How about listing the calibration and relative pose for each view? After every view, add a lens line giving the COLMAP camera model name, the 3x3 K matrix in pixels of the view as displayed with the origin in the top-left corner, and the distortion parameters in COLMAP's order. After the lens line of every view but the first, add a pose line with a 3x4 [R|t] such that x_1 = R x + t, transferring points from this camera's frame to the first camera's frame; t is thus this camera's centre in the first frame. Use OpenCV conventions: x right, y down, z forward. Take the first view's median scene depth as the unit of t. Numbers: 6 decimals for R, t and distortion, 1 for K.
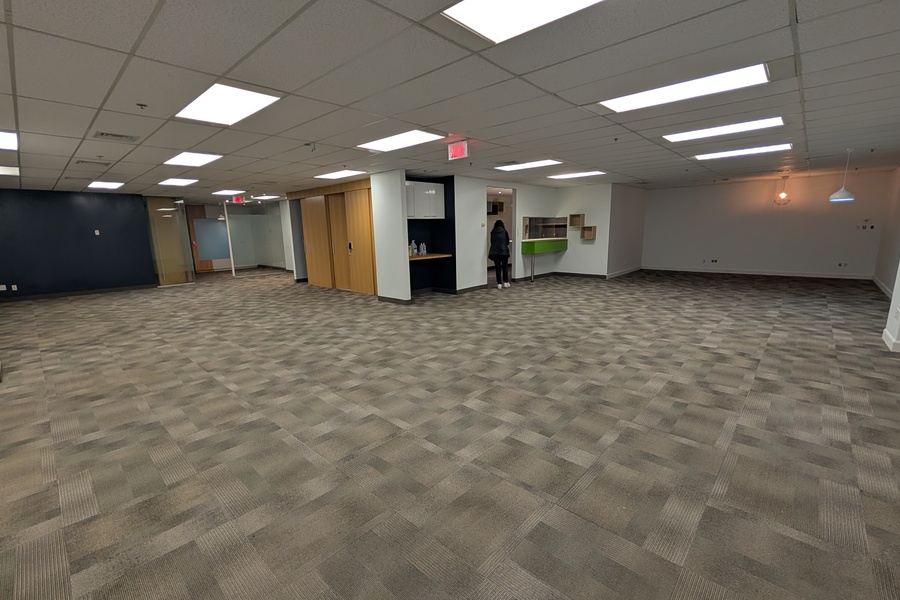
lens RADIAL K [[386.8, 0, 450.3], [0, 386.8, 300.0], [0, 0, 1]] dist [-0.002265, 0.000462]
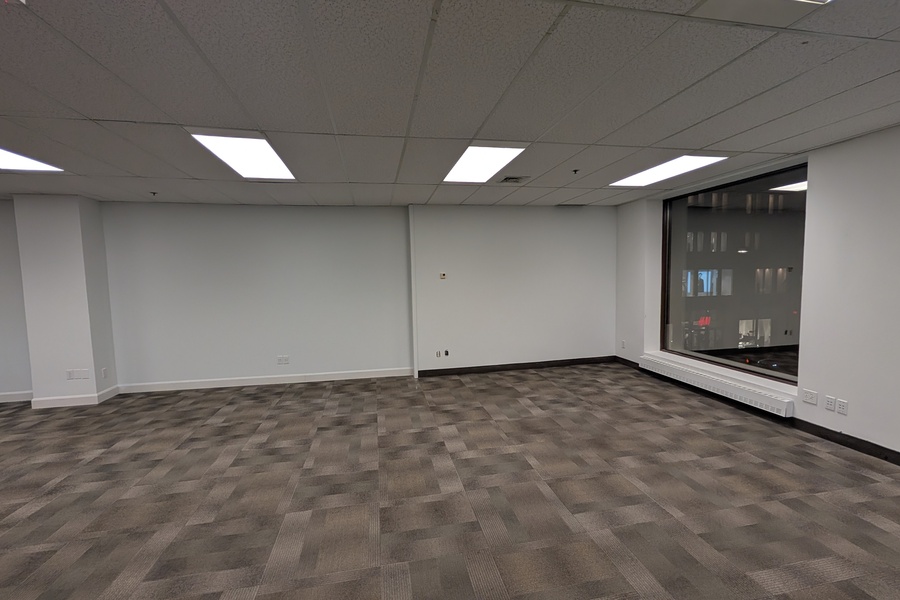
lens RADIAL K [[386.8, 0, 450.0], [0, 386.8, 301.8], [0, 0, 1]] dist [-0.002265, 0.000462]
pose [[-0.804779, -0.003739, 0.593562, -0.475125], [0.145541, 0.968212, 0.203430, -0.323667], [-0.575455, 0.250103, -0.778653, 1.686879]]
